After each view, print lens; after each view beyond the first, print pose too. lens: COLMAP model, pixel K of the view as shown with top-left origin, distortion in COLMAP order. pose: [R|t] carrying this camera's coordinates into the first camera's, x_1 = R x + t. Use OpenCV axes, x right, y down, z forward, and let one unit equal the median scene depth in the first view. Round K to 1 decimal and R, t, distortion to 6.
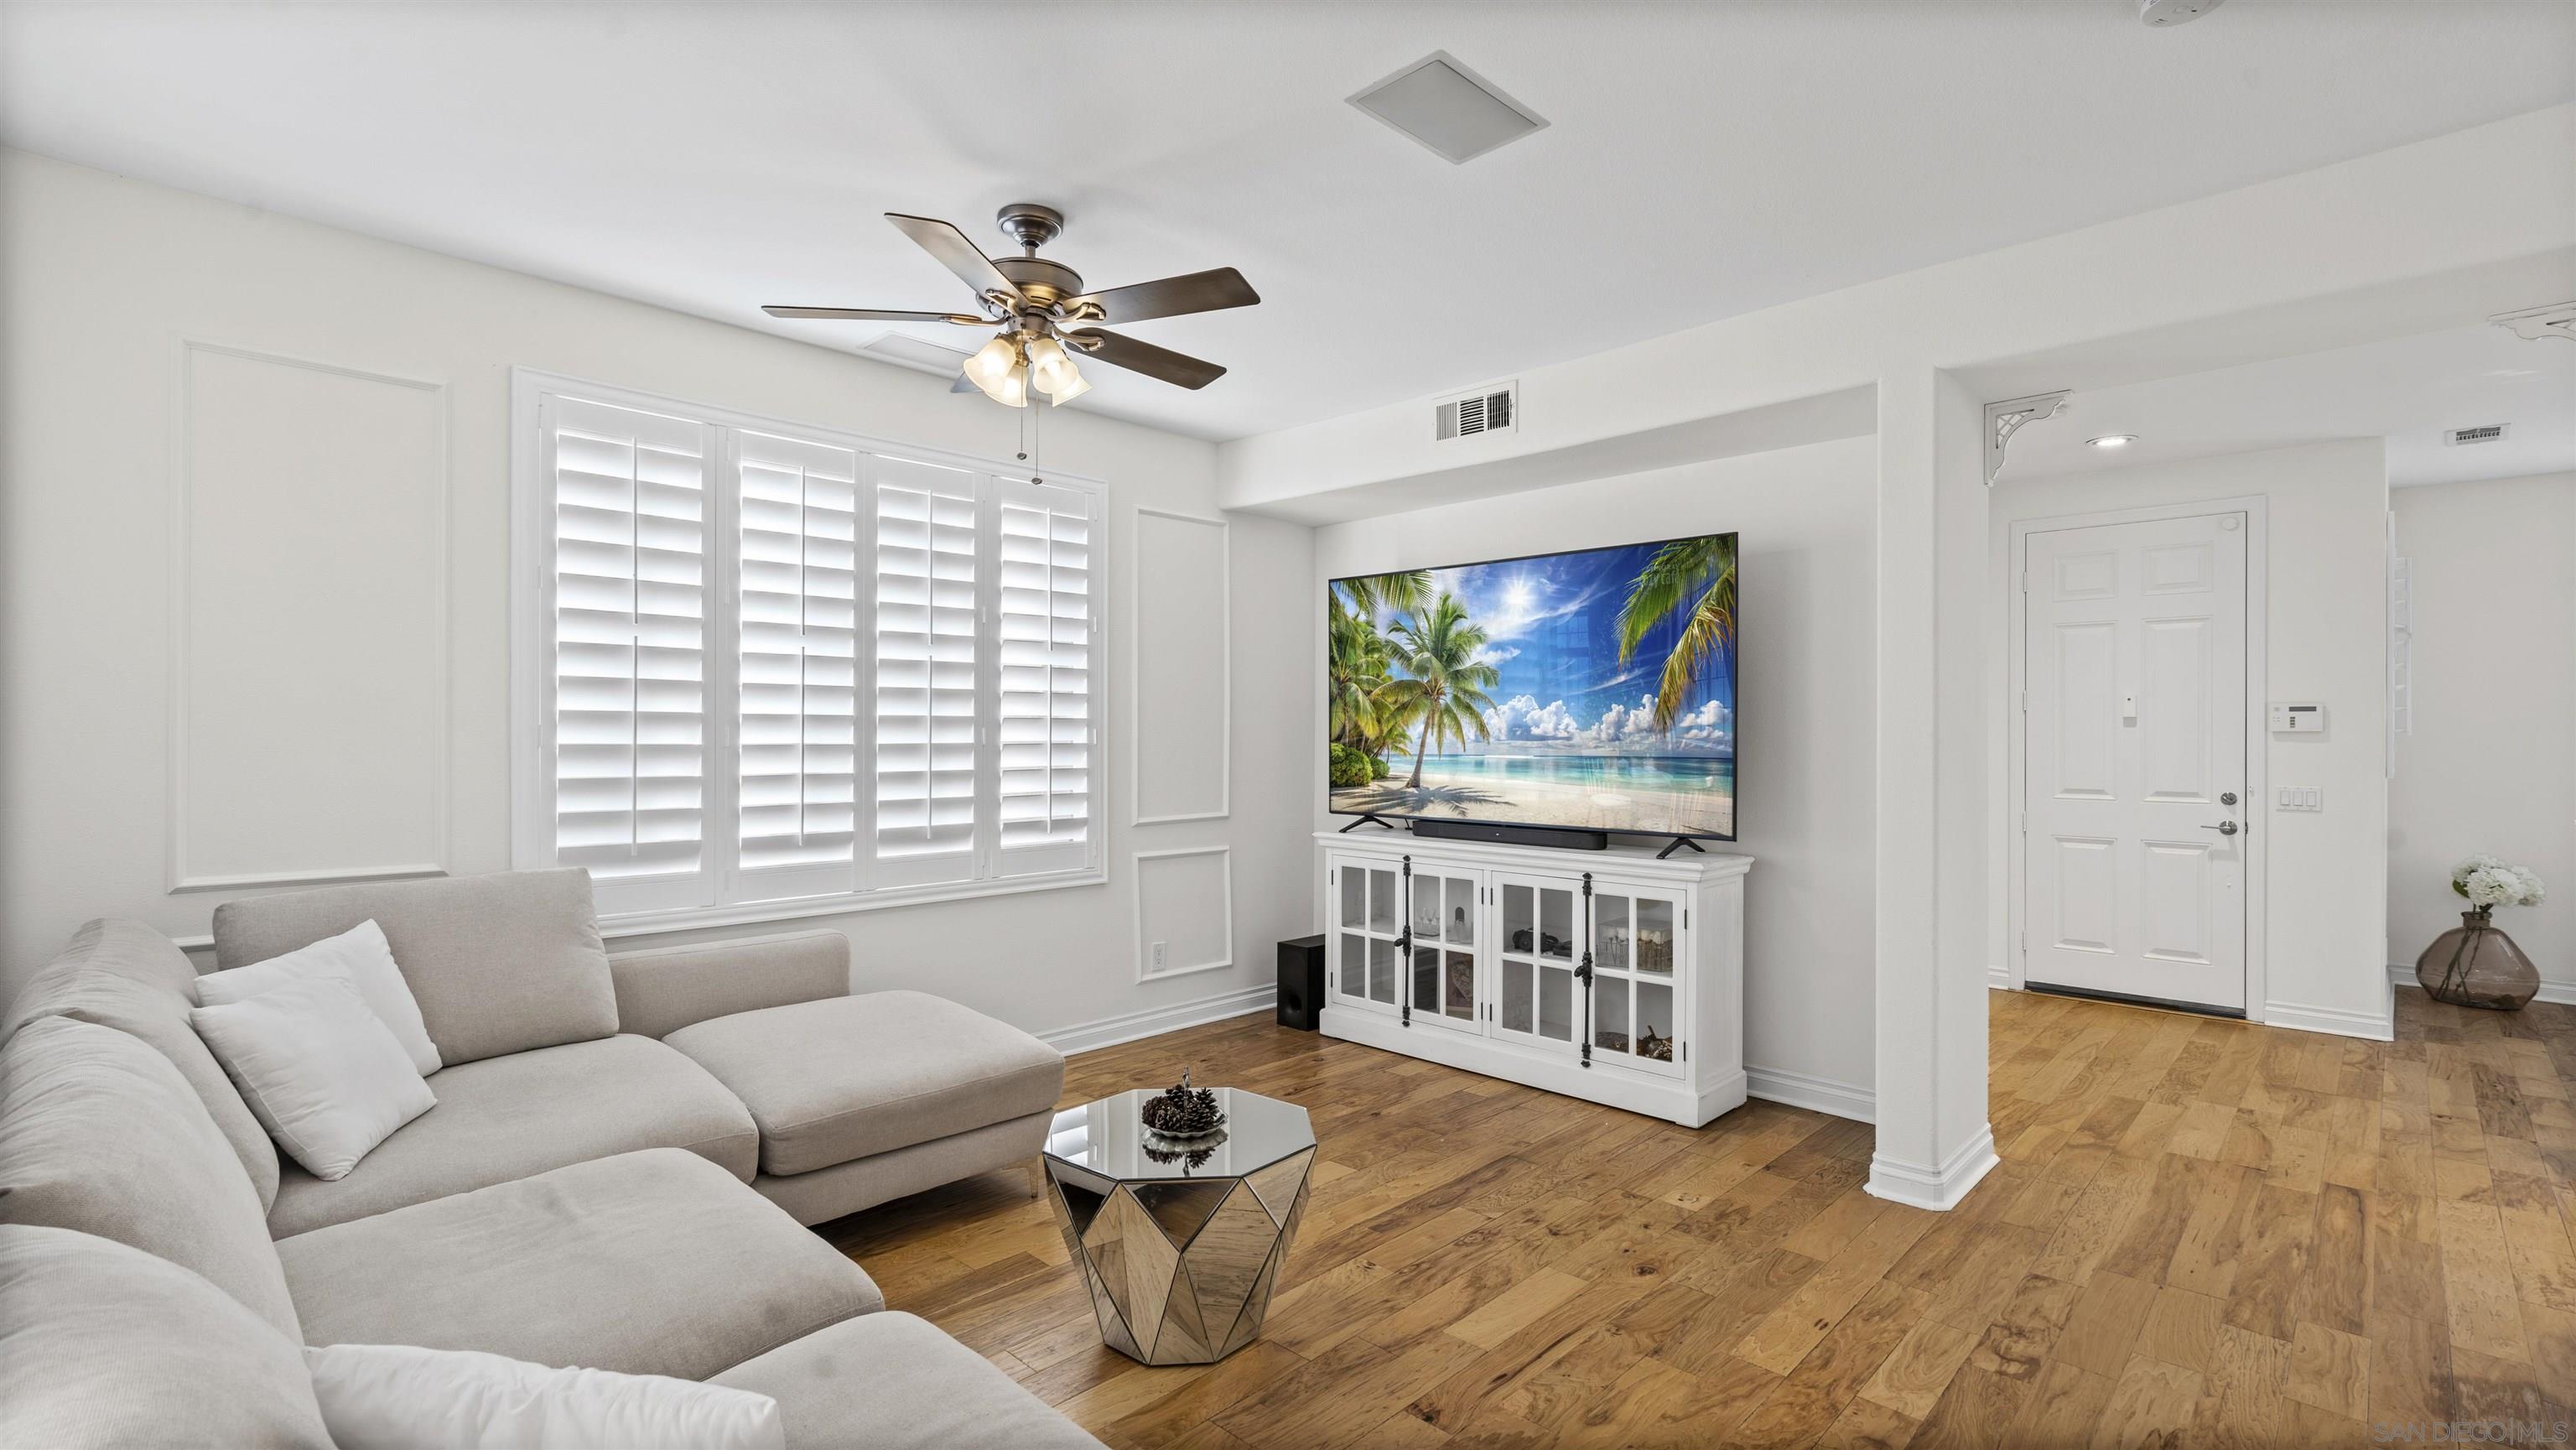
lens RADIAL K [[1167.1, 0, 1196.6], [0, 1167.1, 813.3], [0, 0, 1]] dist [-0.041444, 0.000118]
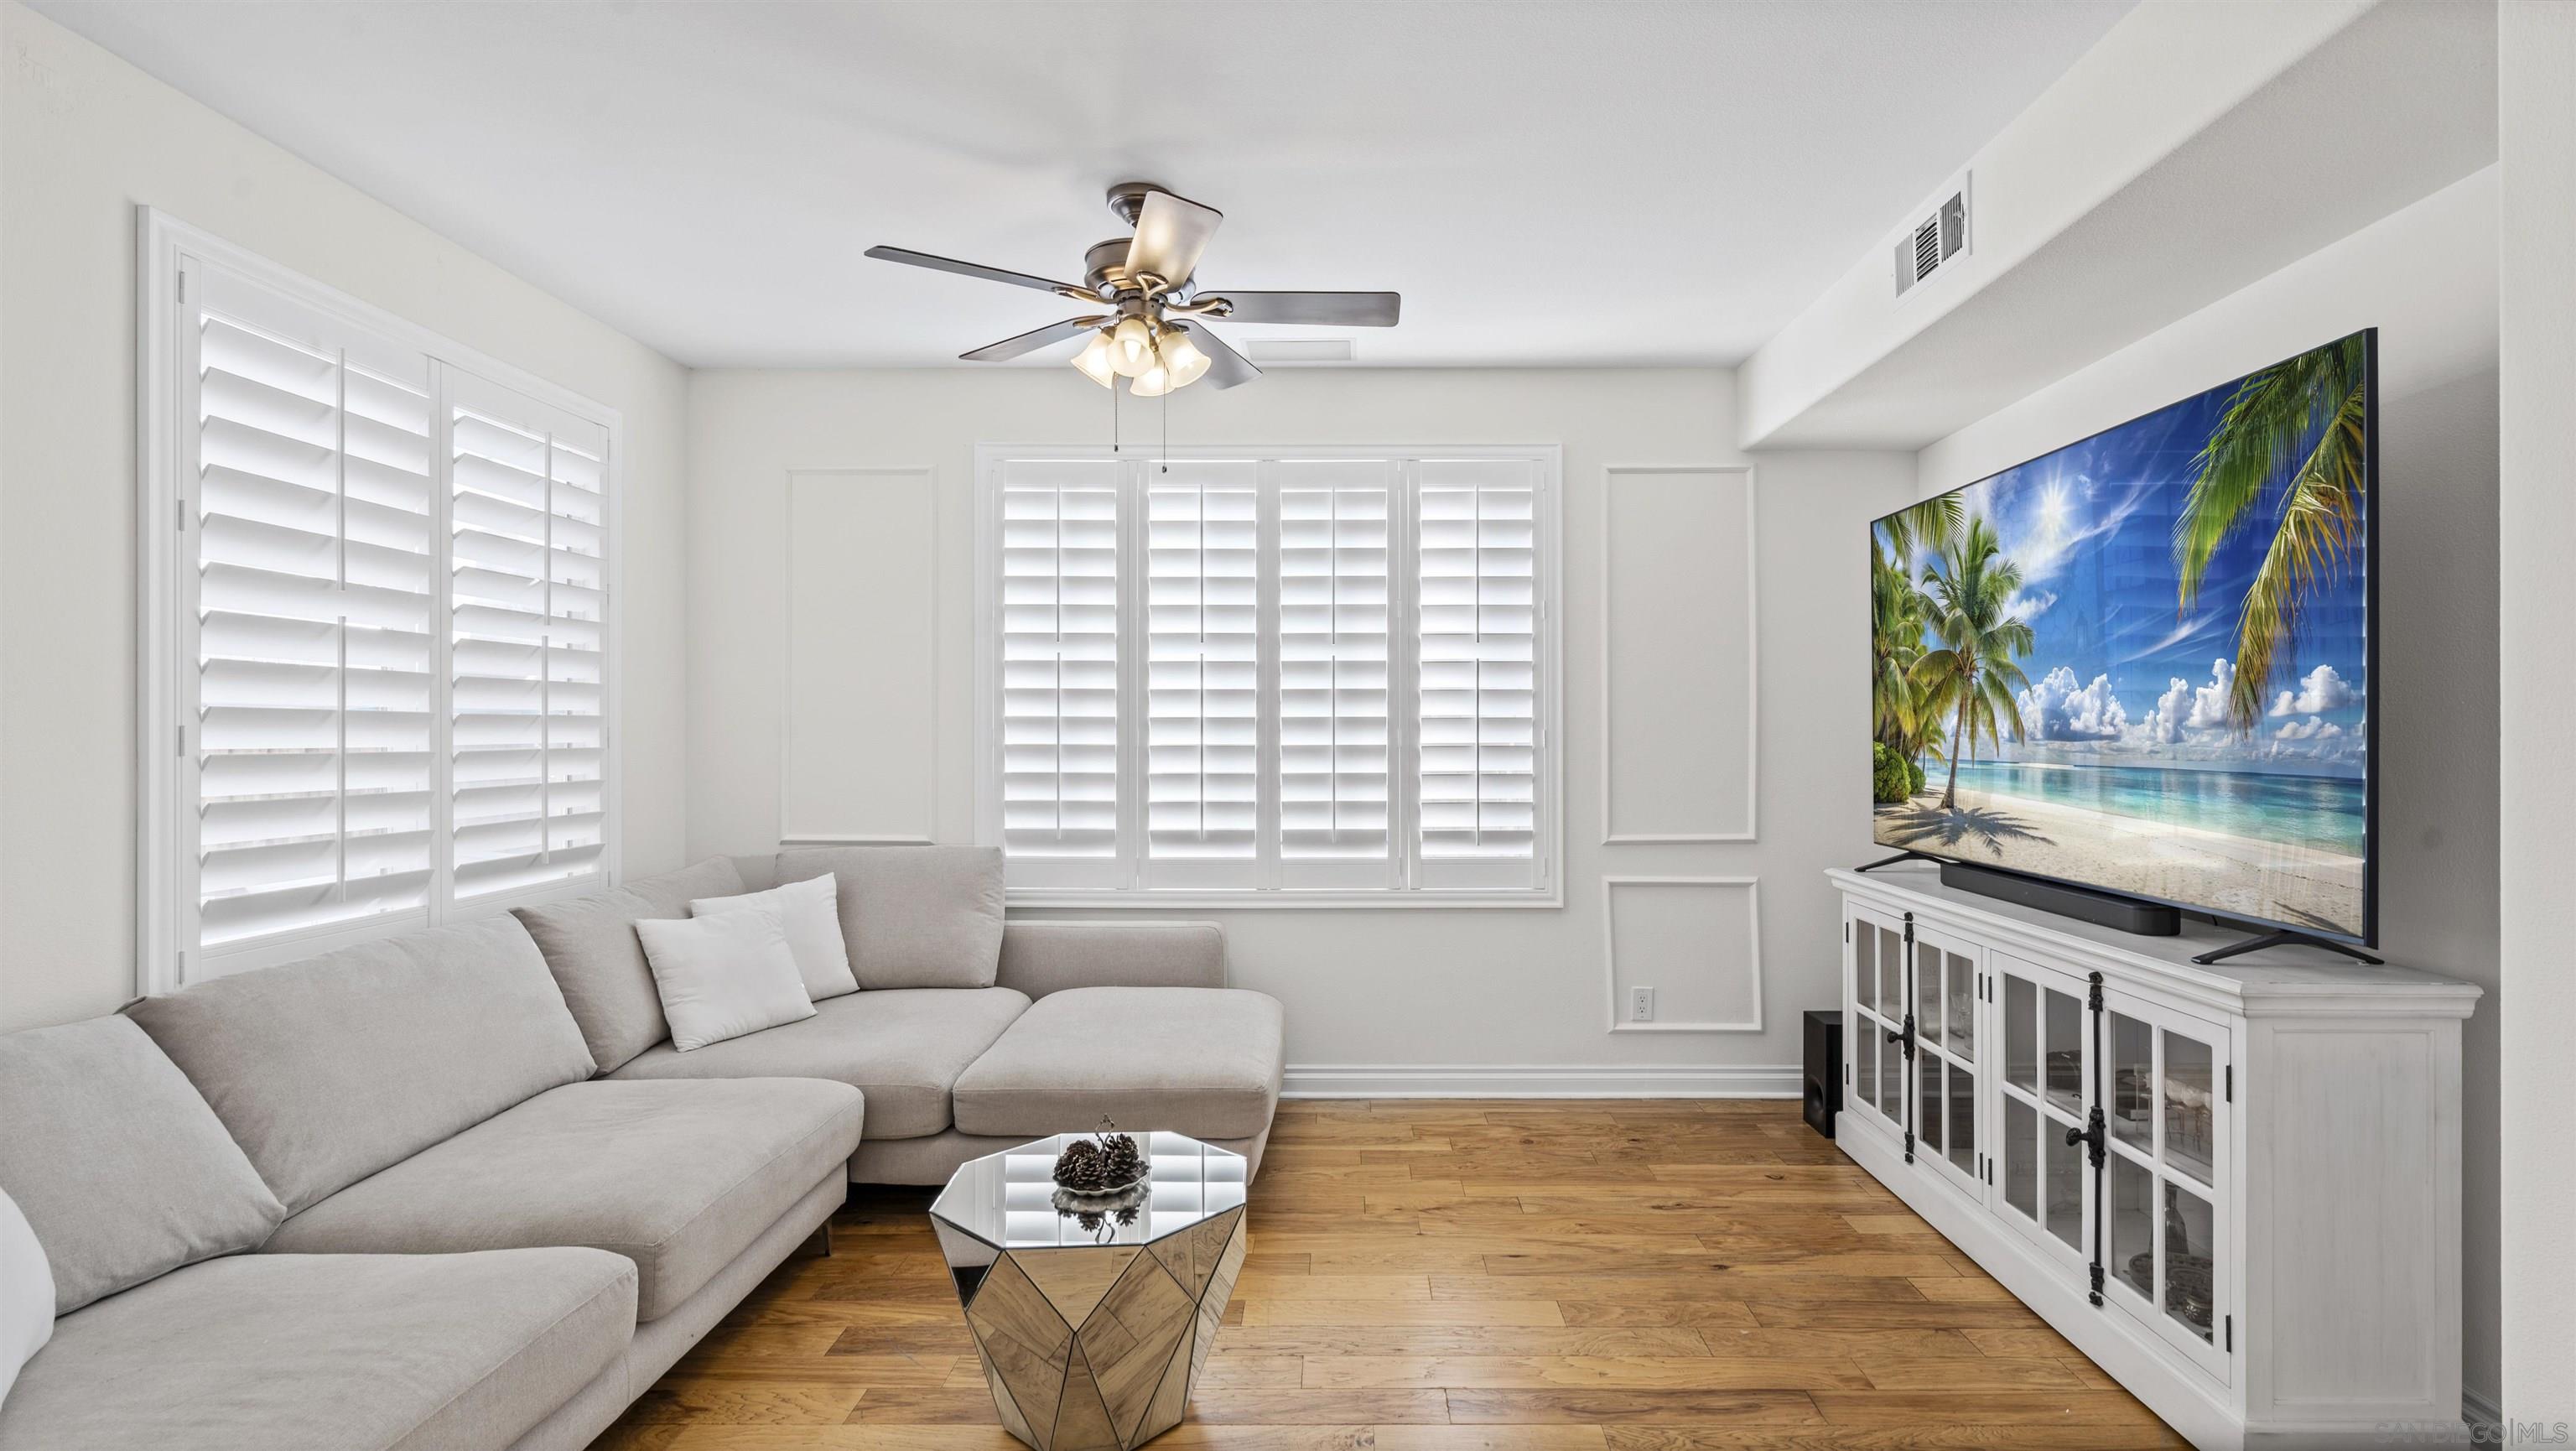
lens RADIAL K [[1179.3, 0, 1290.3], [0, 1179.3, 752.5], [0, 0, 1]] dist [-0.003683, 0.001192]
pose [[0.698100, 0.008389, -0.715951, 0.449202], [-0.039235, 0.998877, -0.026553, -0.023949], [0.714925, 0.046627, 0.697645, 0.275249]]
